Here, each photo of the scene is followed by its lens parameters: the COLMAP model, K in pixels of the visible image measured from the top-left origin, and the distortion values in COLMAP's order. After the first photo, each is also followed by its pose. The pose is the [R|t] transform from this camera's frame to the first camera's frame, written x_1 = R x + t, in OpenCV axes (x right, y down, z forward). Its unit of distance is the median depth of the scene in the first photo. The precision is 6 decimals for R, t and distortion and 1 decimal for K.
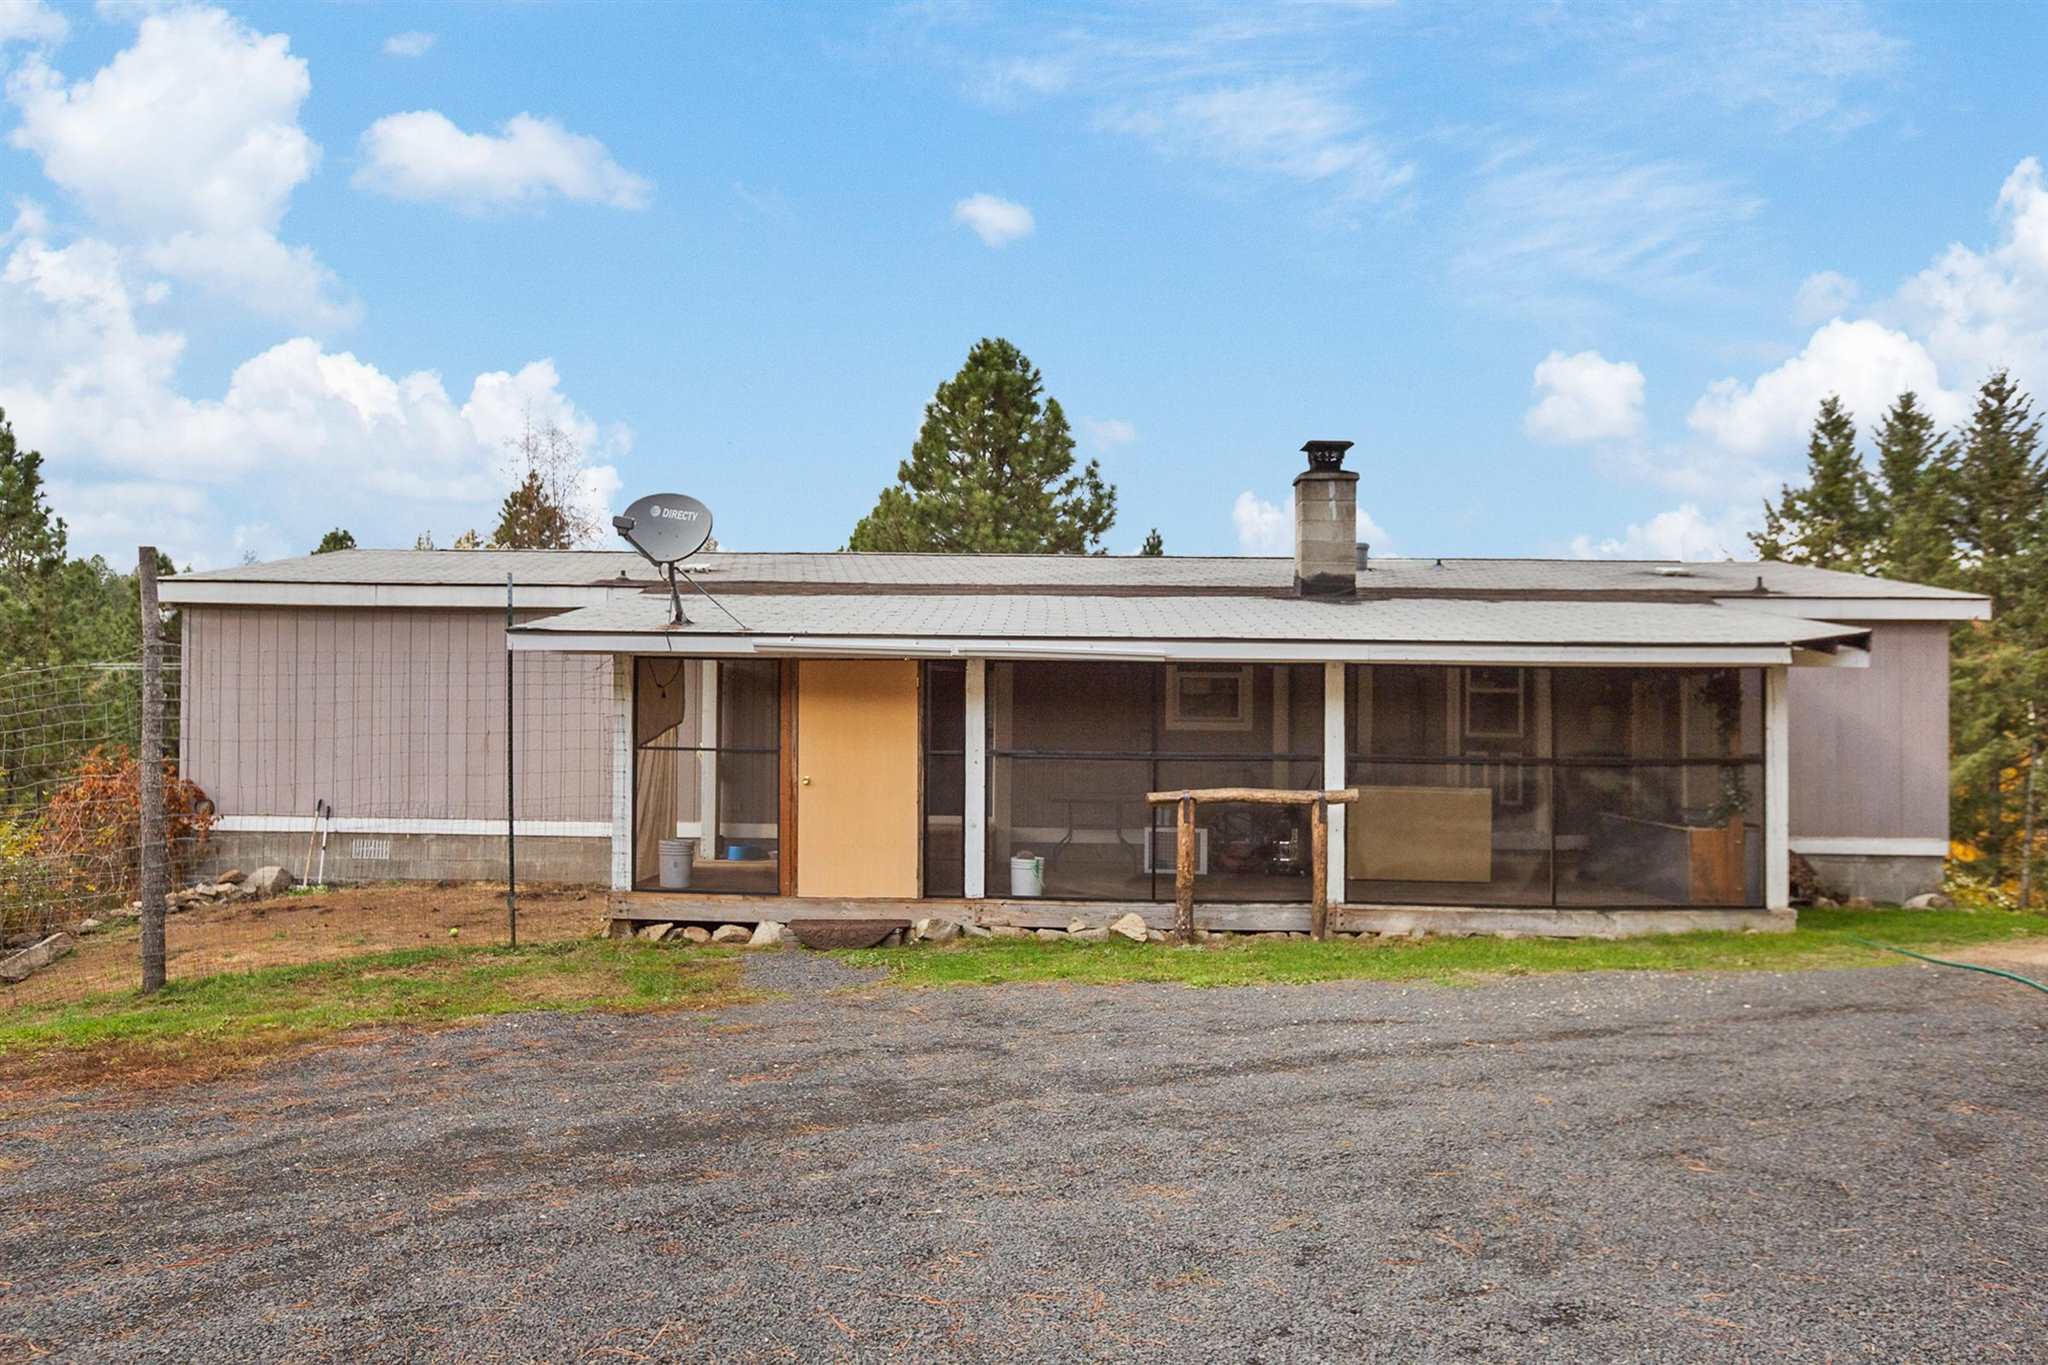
lens RADIAL K [[1411.7, 0, 1024.0], [0, 1411.7, 682.5], [0, 0, 1]] dist [-0.001562, 0.000291]
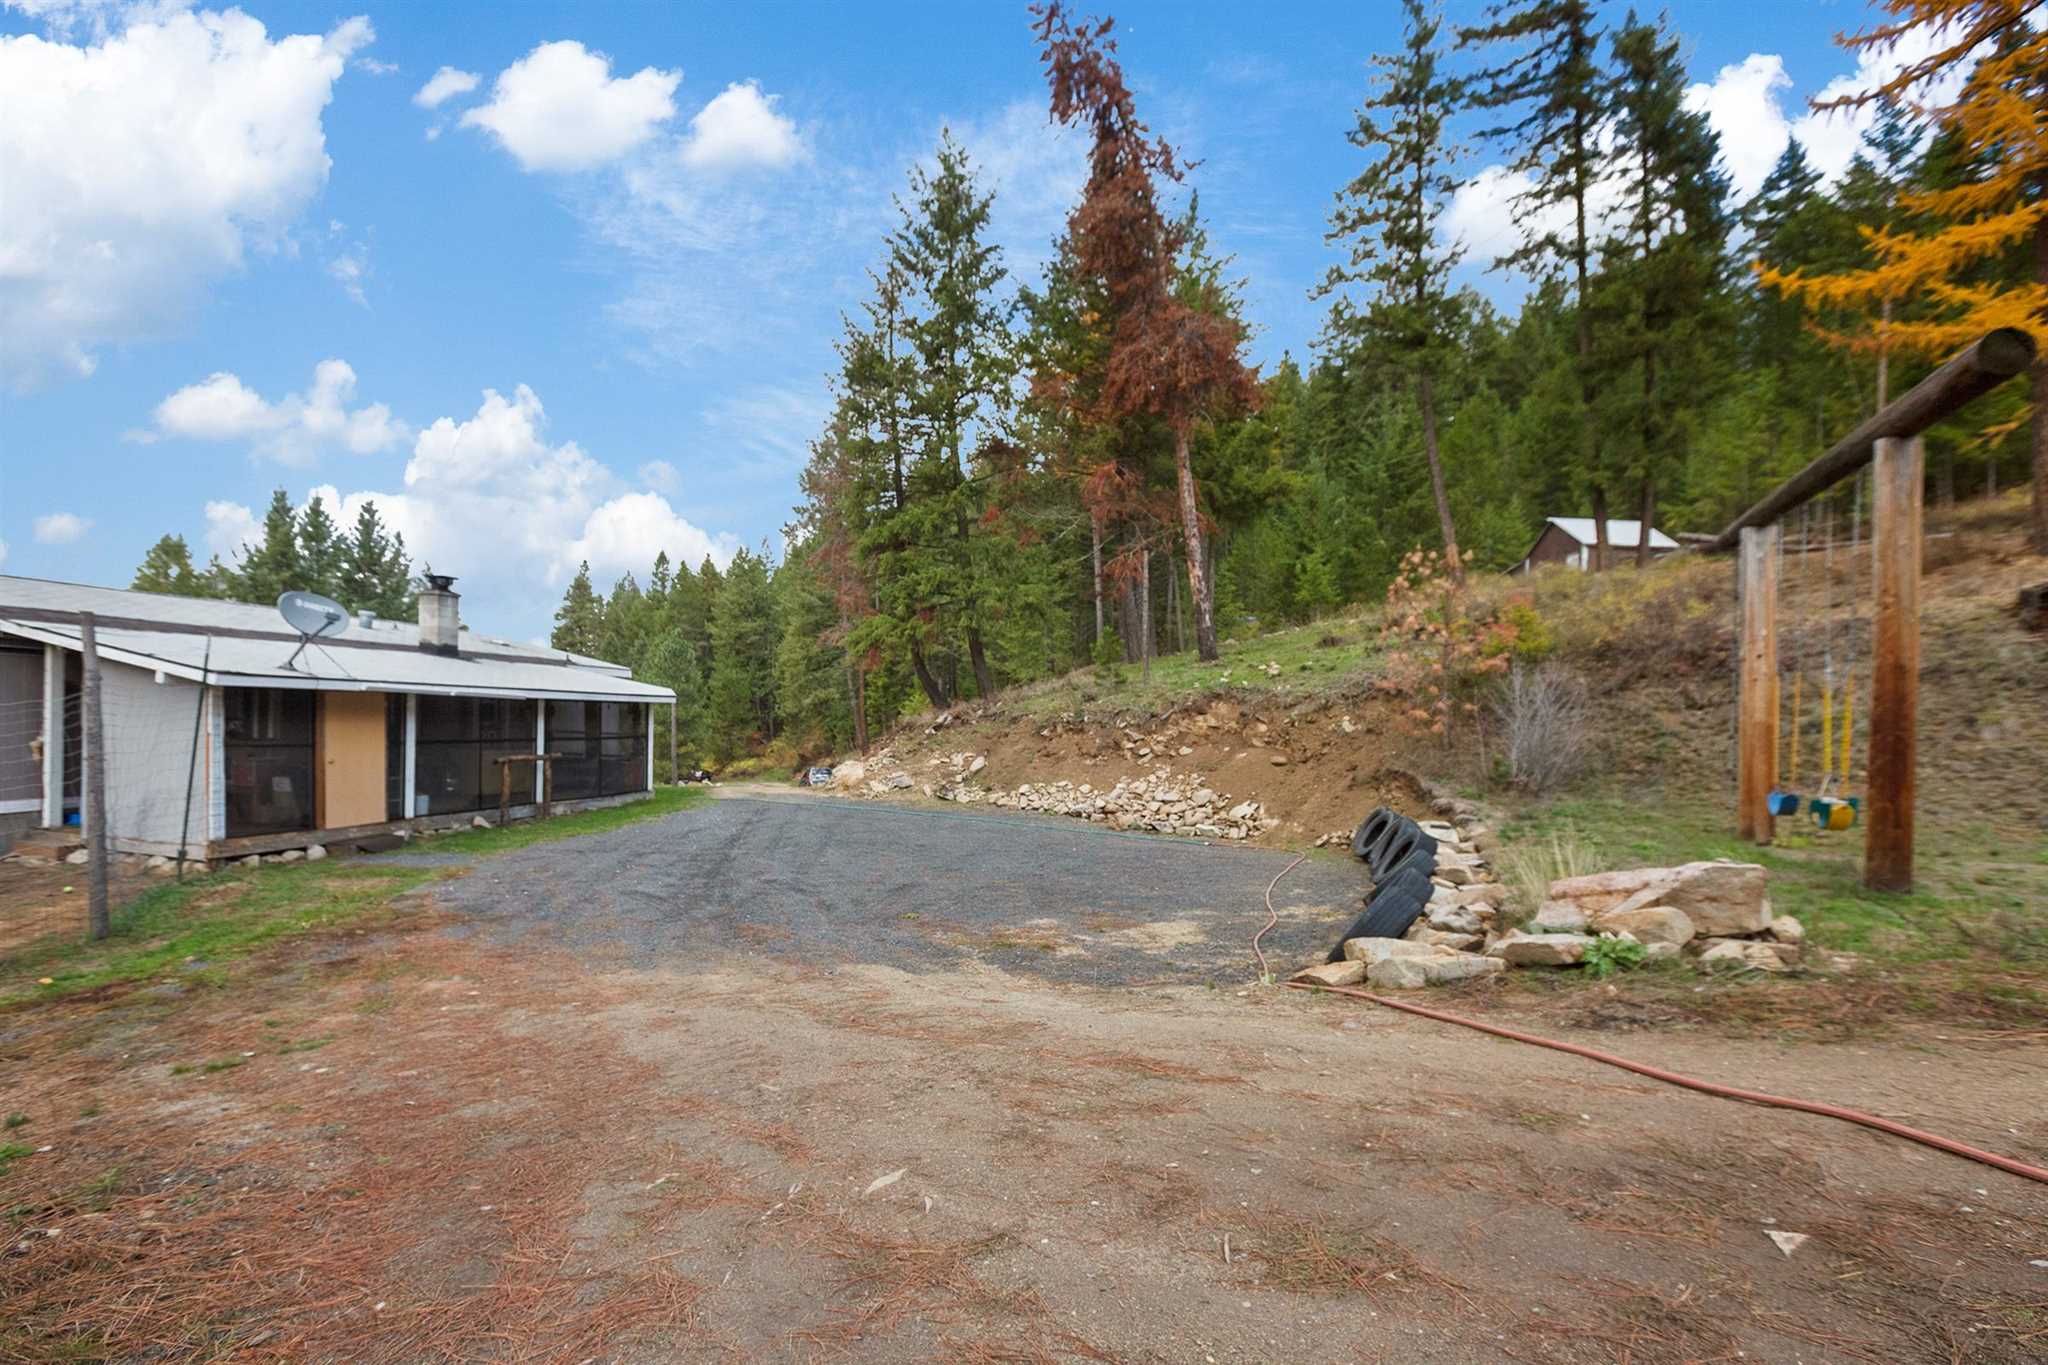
lens RADIAL K [[936.8, 0, 1024.0], [0, 936.8, 682.5], [0, 0, 1]] dist [-0.000042, 0.000153]
pose [[0.180064, 0.033185, 0.983095, -0.937220], [-0.055100, 0.998202, -0.023603, -0.038009], [-0.982110, -0.049919, 0.181569, -0.030364]]
